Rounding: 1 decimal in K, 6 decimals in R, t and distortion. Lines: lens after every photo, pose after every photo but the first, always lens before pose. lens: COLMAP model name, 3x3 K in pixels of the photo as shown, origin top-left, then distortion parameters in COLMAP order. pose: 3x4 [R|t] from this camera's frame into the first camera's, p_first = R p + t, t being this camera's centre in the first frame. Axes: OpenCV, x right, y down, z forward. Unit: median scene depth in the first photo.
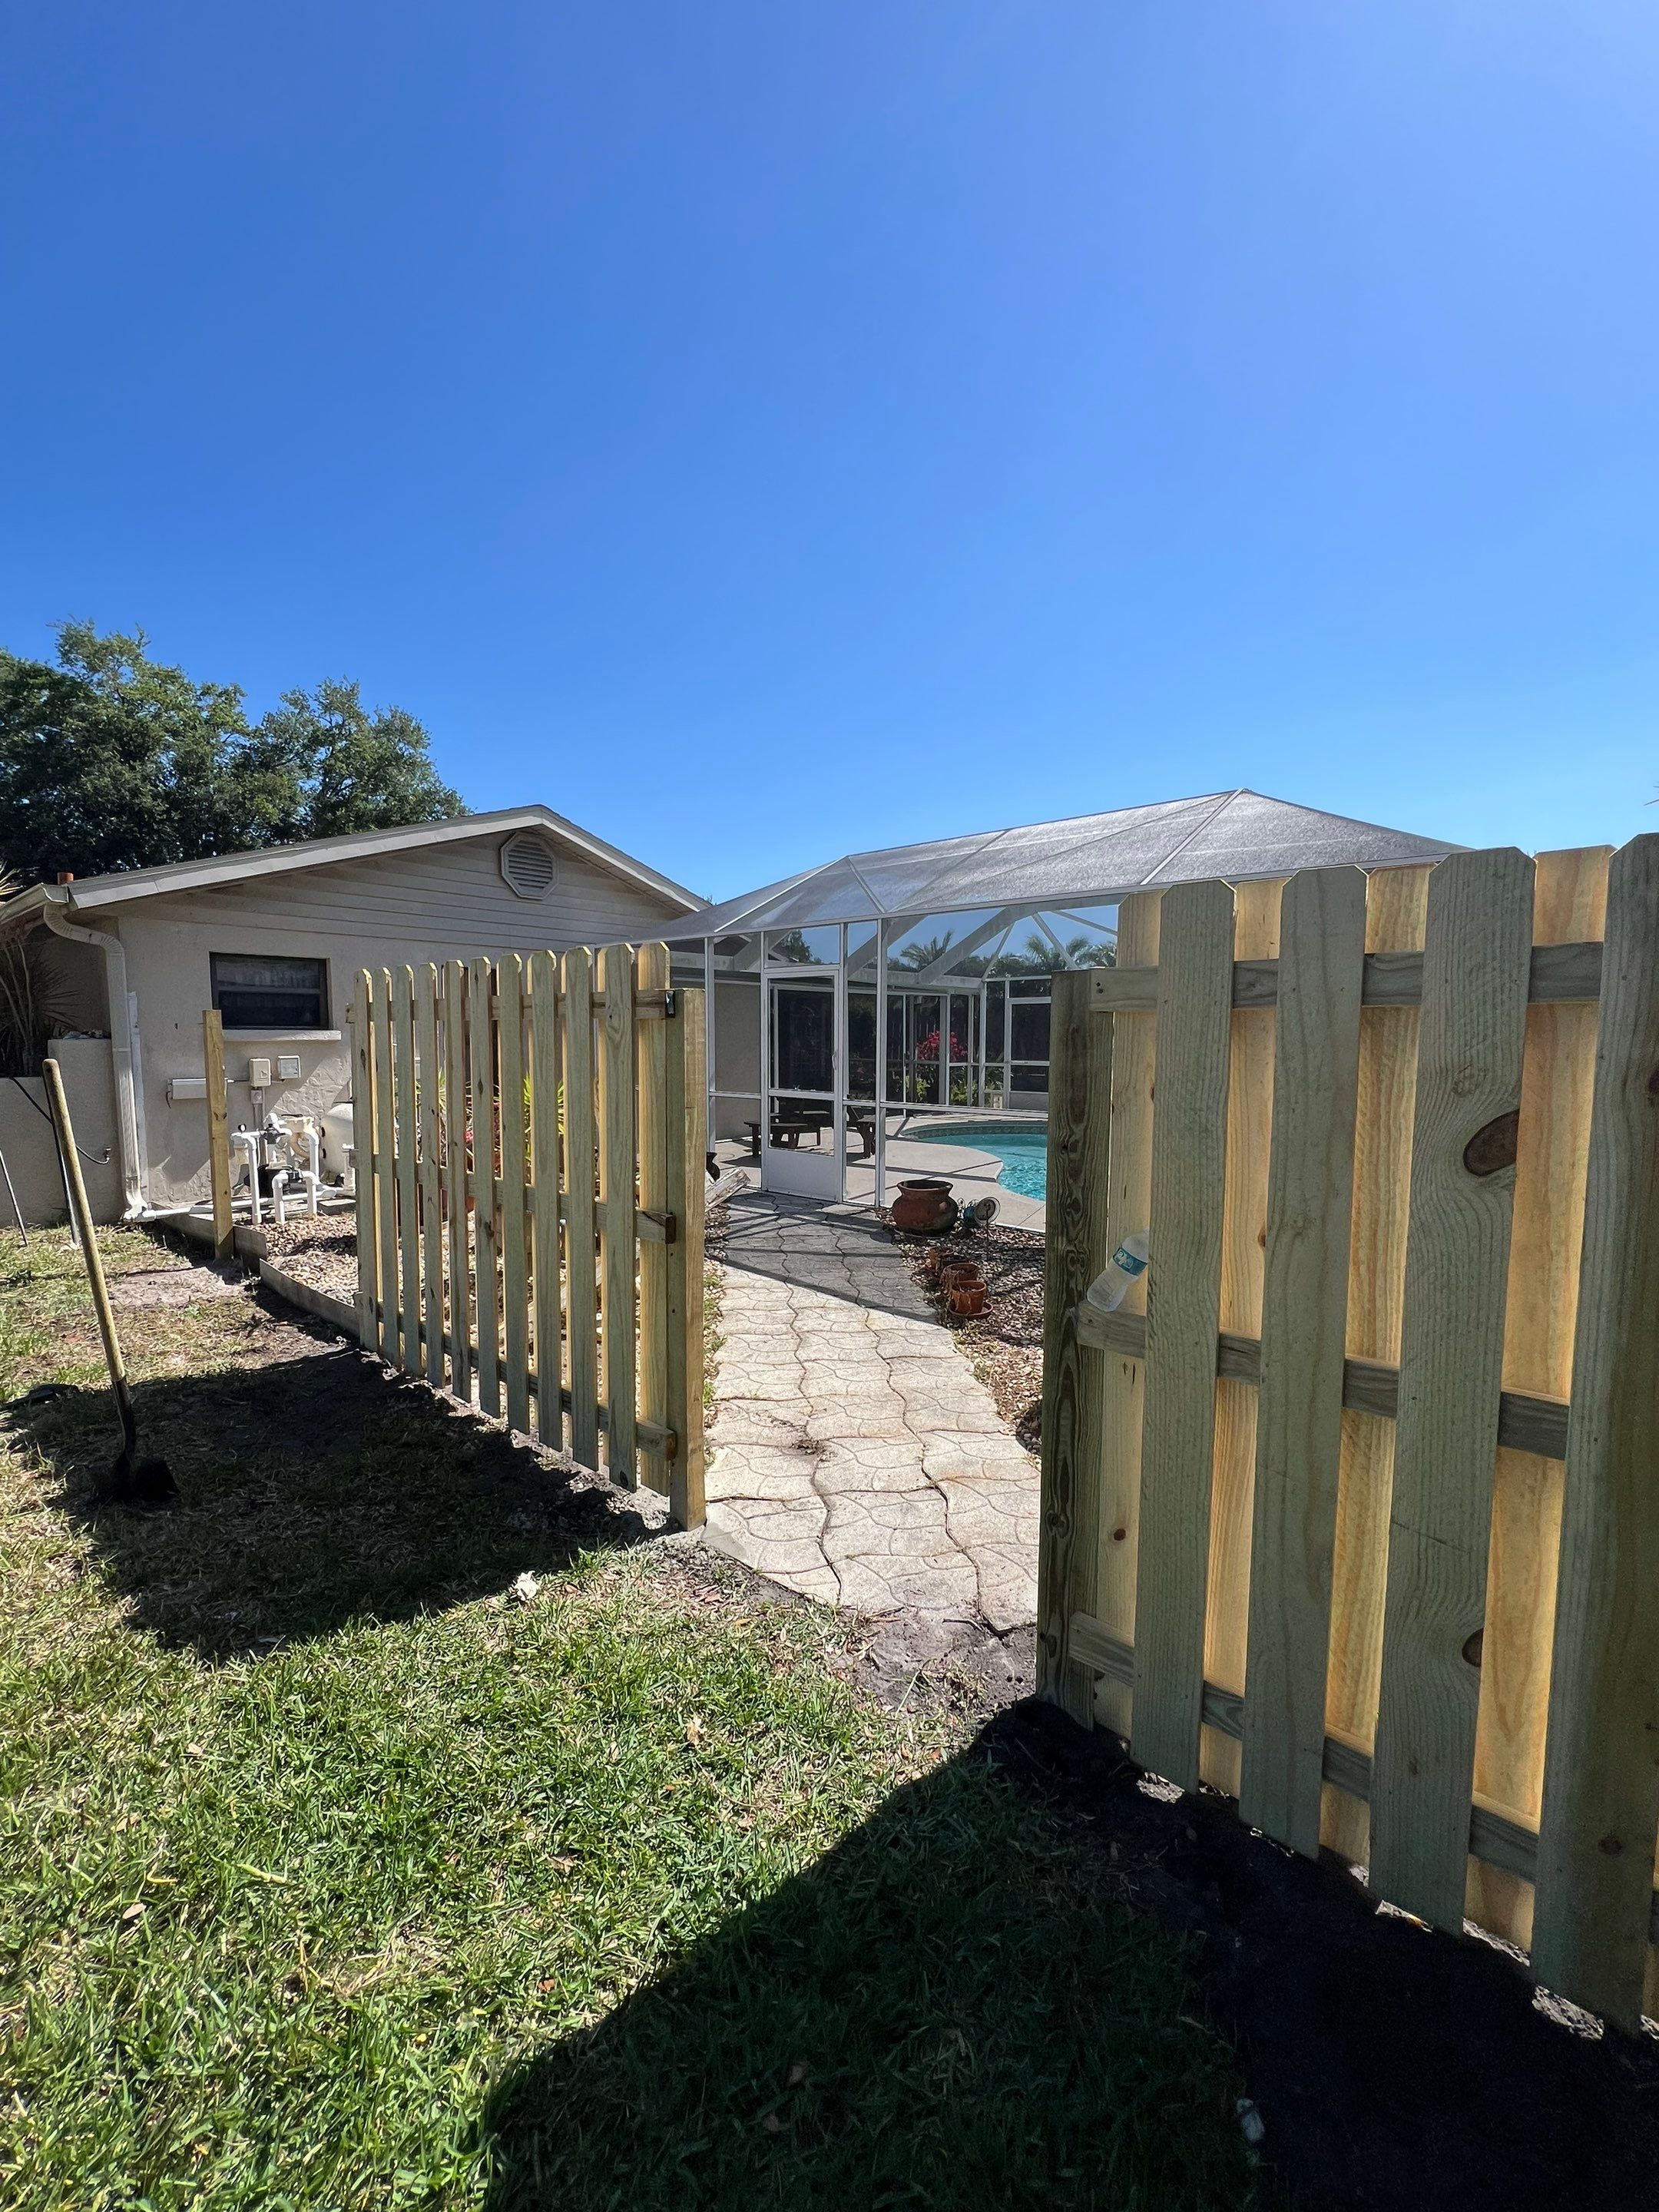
lens RADIAL K [[901.6, 0, 831.7], [0, 901.6, 1112.2], [0, 0, 1]] dist [-0.001572, -0.000386]
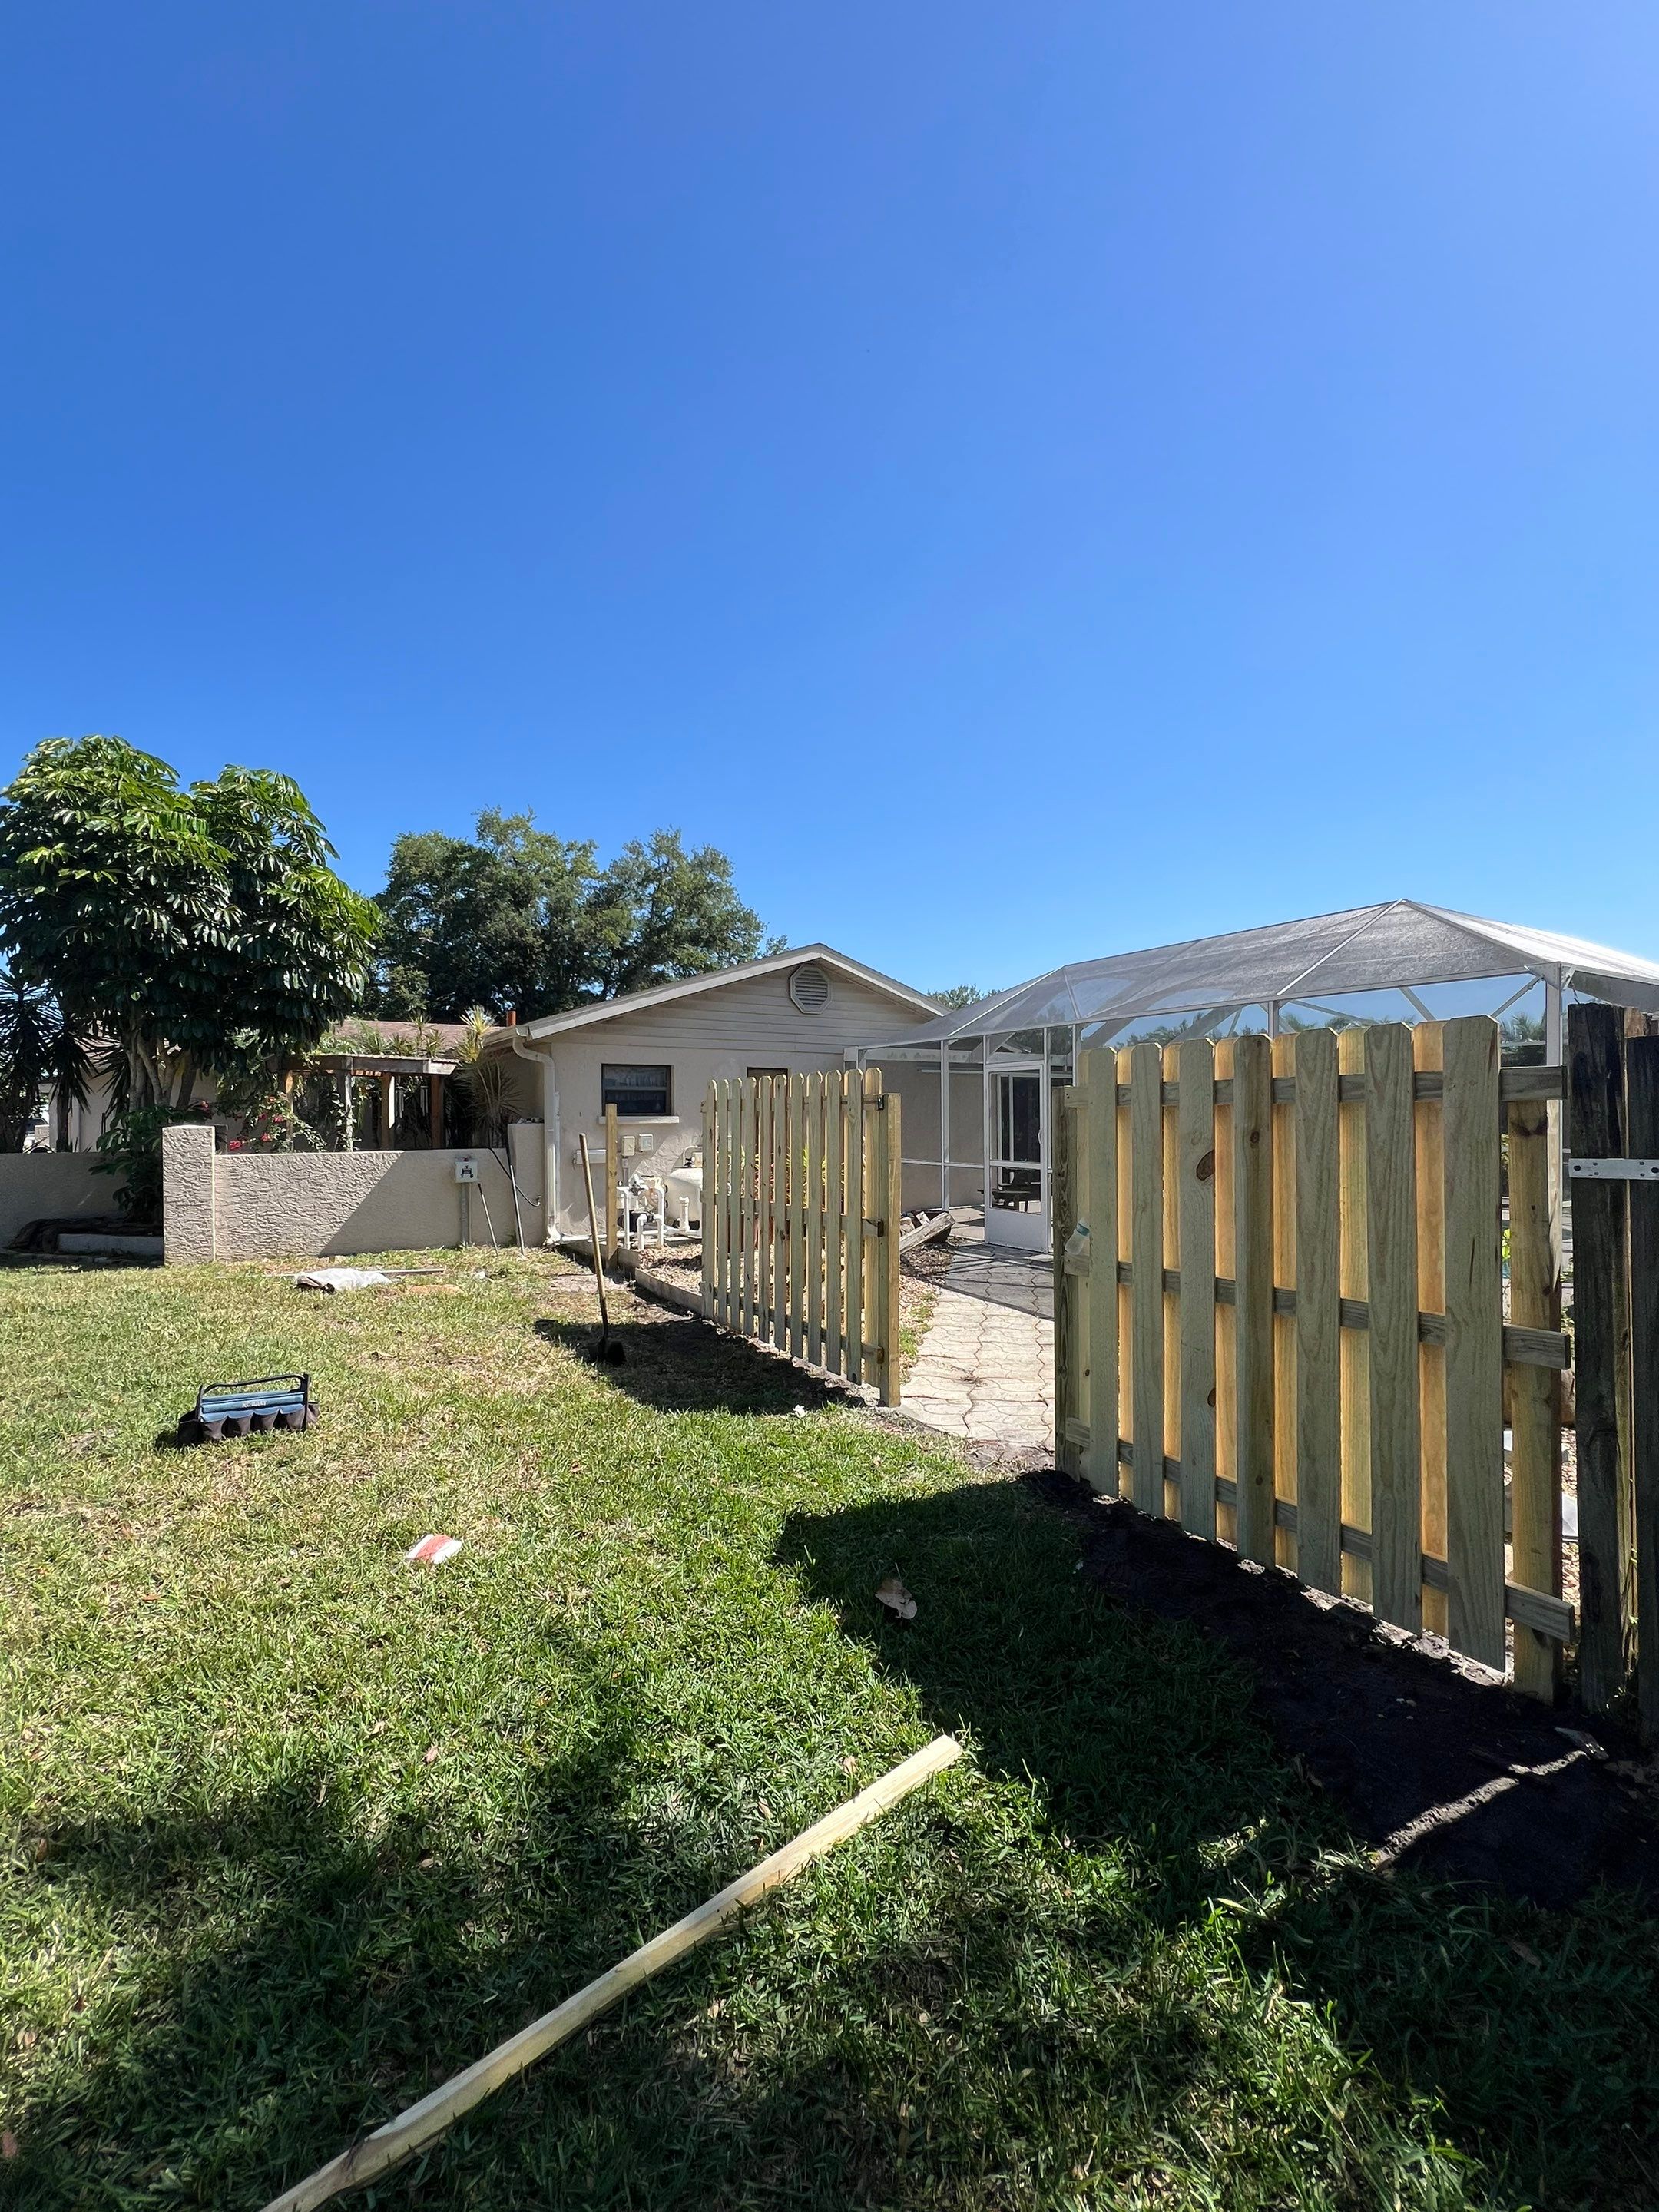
lens RADIAL K [[901.6, 0, 839.4], [0, 901.6, 1102.4], [0, 0, 1]] dist [-0.001572, -0.000386]
pose [[0.958700, -0.011838, -0.284174, 0.113144], [-0.016753, 0.995048, -0.097971, 0.026289], [0.283927, 0.098685, 0.953754, -0.334503]]
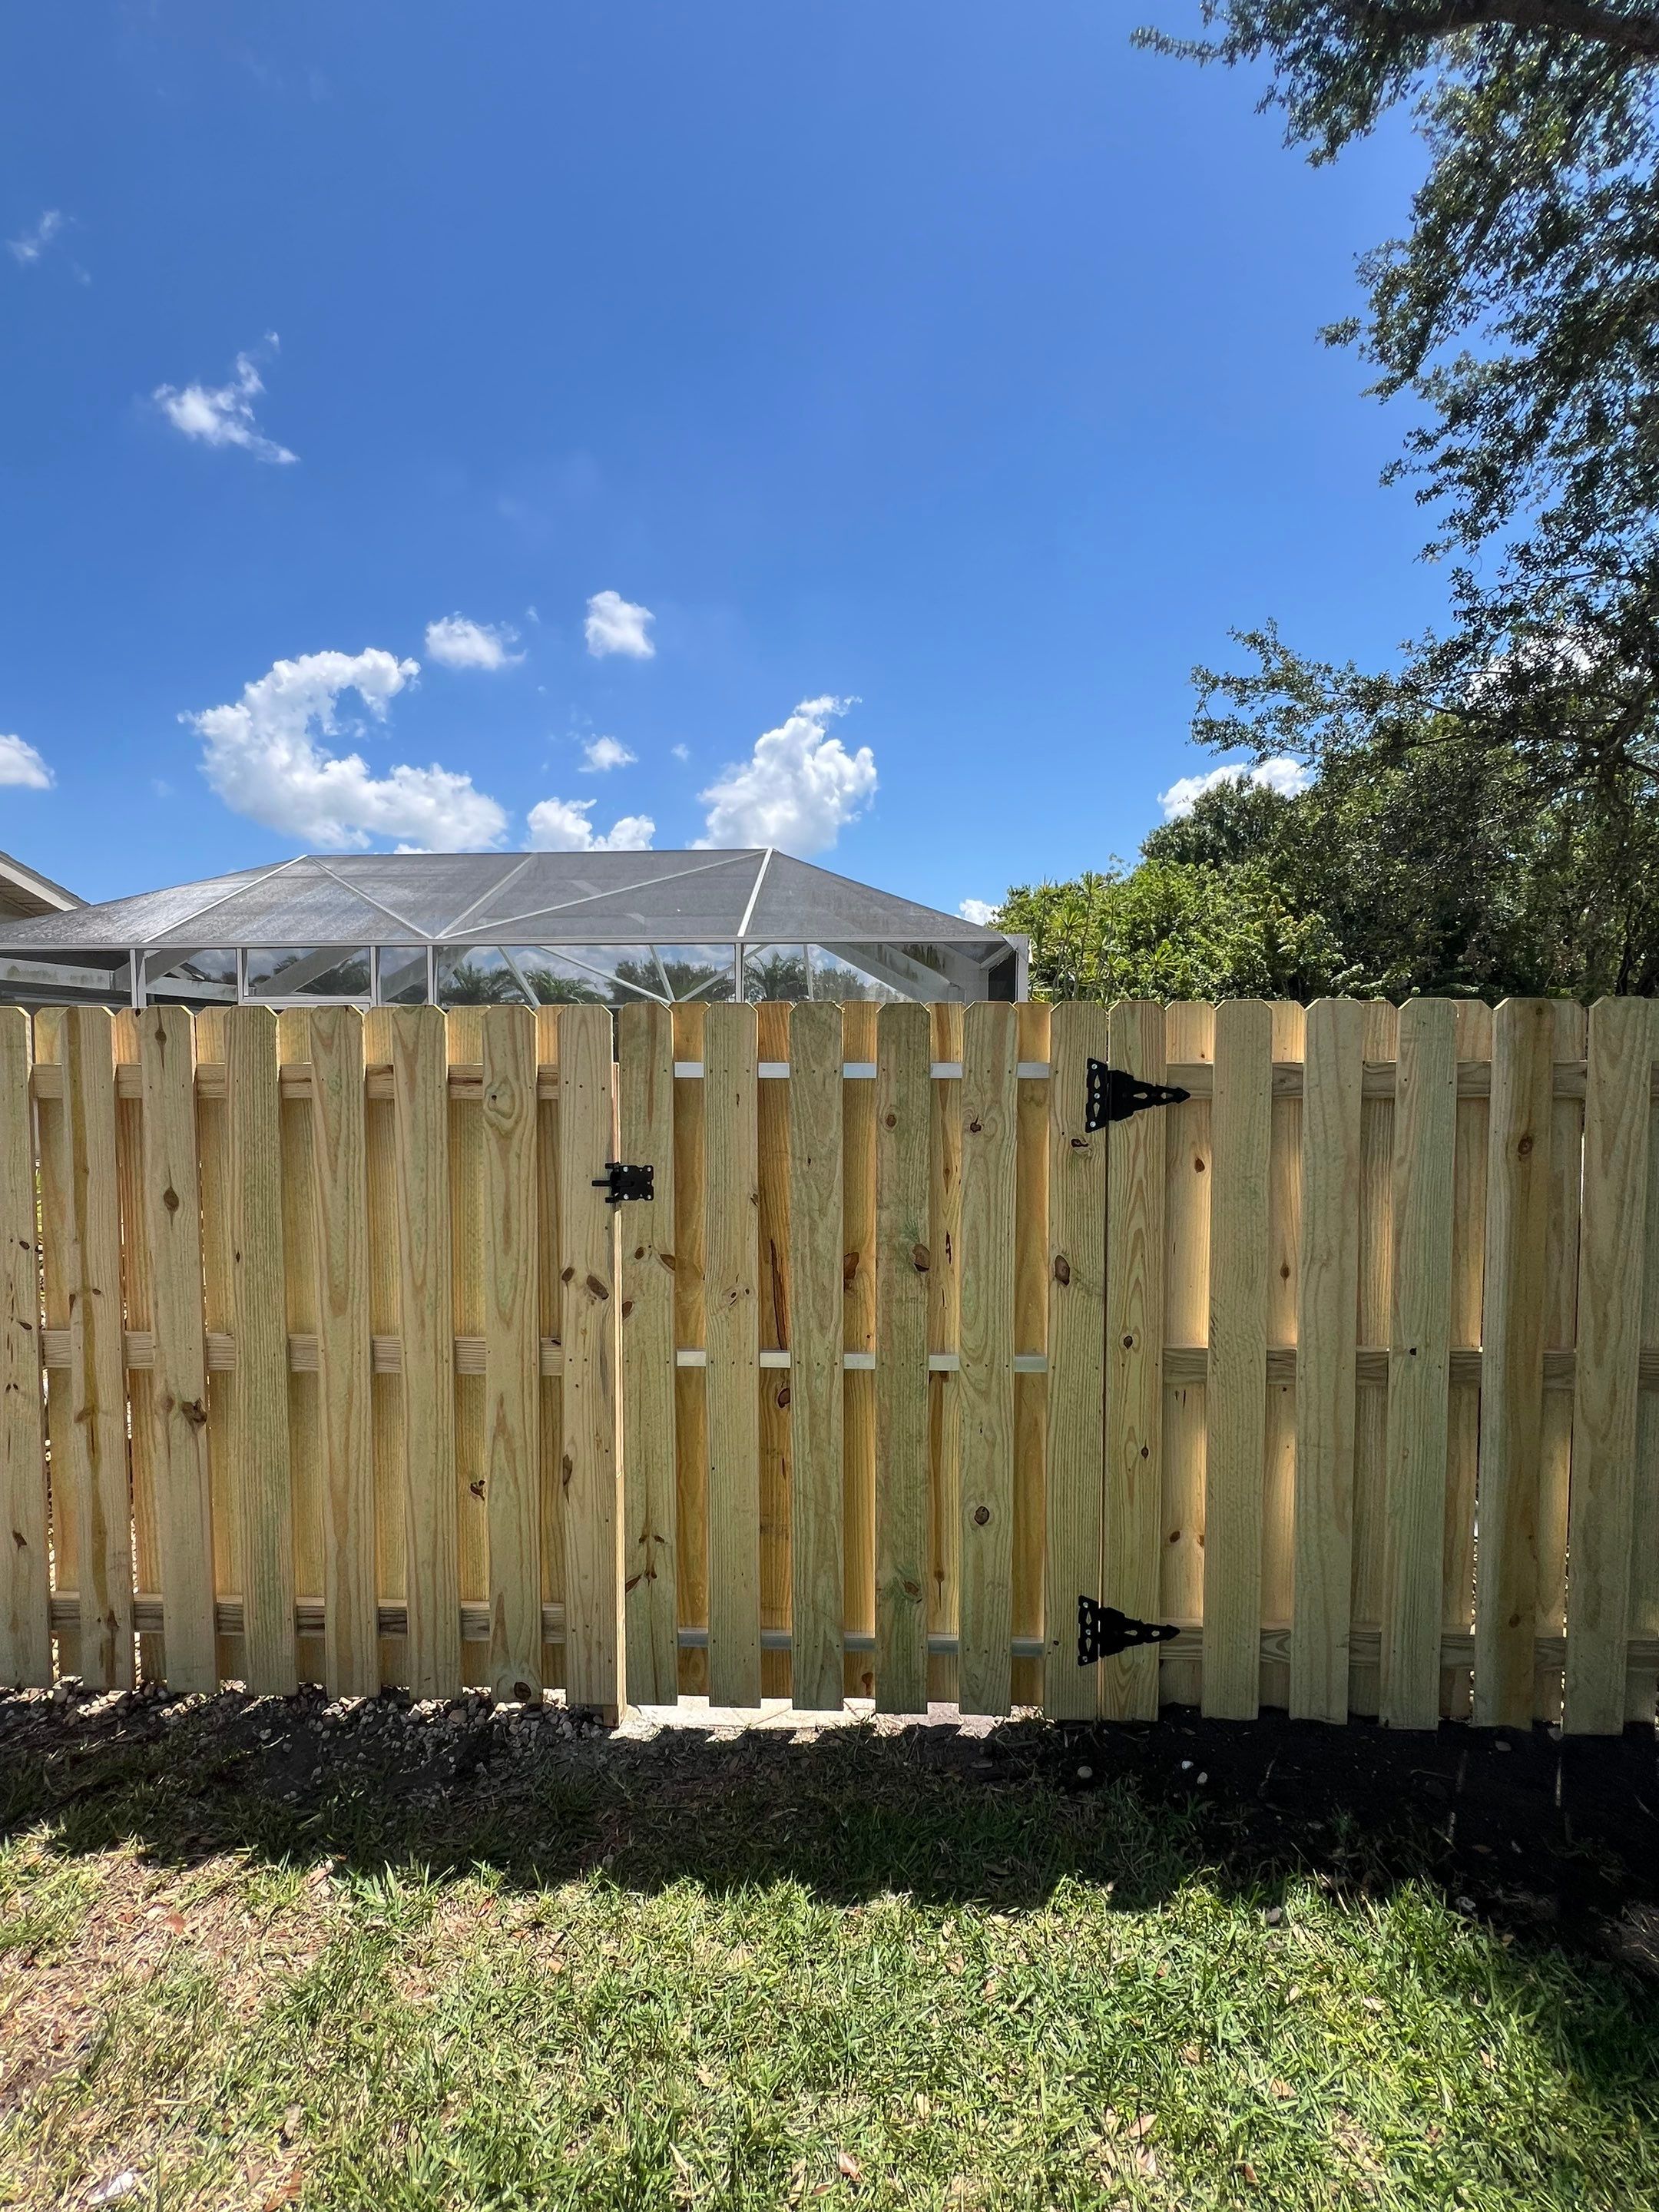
lens RADIAL K [[965.7, 0, 824.9], [0, 965.7, 1110.9], [0, 0, 1]] dist [-0.001013, -0.000143]
pose [[0.785330, -0.036778, 0.617983, -0.248954], [0.057067, 0.998284, -0.013110, -0.030964], [-0.616441, 0.045562, 0.786082, 0.079611]]
